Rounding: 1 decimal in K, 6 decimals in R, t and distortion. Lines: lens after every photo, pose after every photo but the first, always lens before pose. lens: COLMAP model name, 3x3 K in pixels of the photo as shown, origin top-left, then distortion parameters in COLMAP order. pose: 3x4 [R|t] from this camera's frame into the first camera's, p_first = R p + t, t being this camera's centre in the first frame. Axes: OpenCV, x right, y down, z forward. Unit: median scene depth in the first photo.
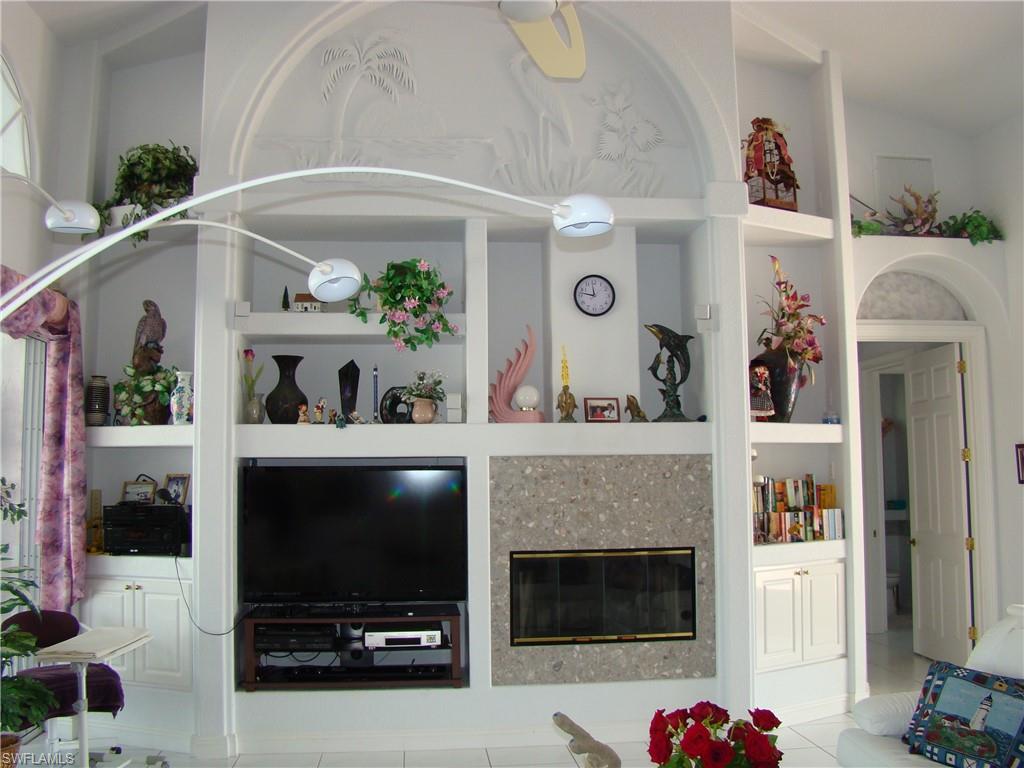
lens RADIAL K [[960.3, 0, 489.8], [0, 960.3, 386.1], [0, 0, 1]] dist [-0.175014, 0.124414]
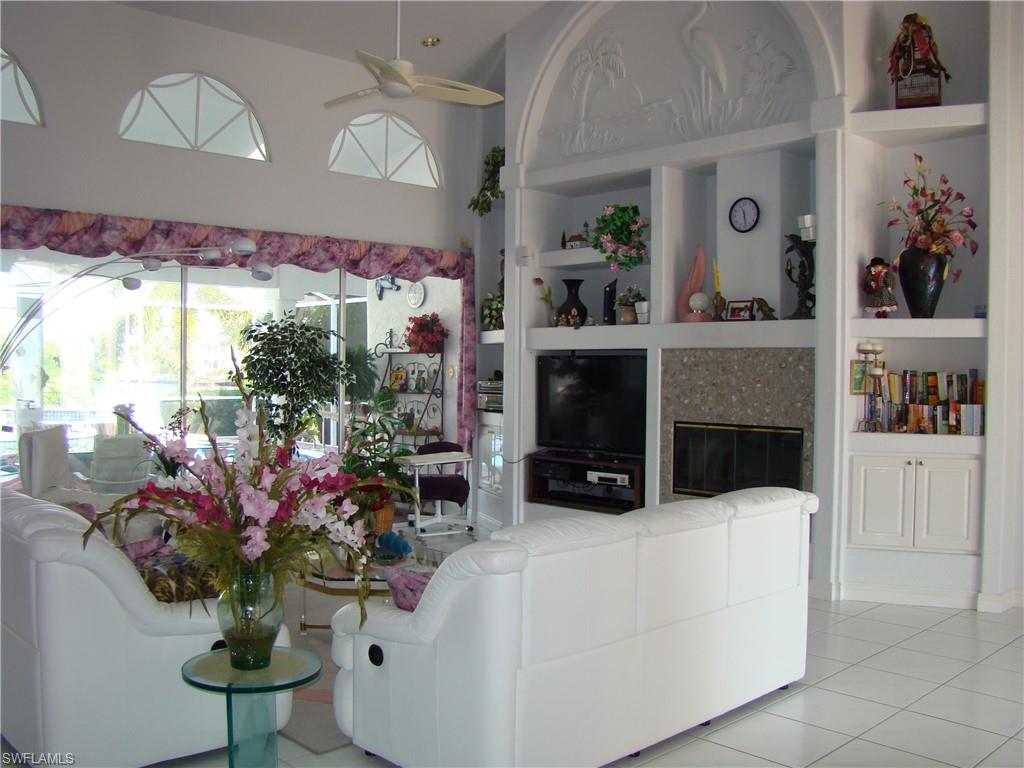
lens RADIAL K [[960.3, 0, 489.8], [0, 960.3, 386.1], [0, 0, 1]] dist [-0.175014, 0.124414]
pose [[0.602795, 0.030576, -0.797310, 0.895575], [0.058852, 0.994840, 0.082646, 0.002069], [0.795722, -0.096742, 0.597885, 0.020433]]
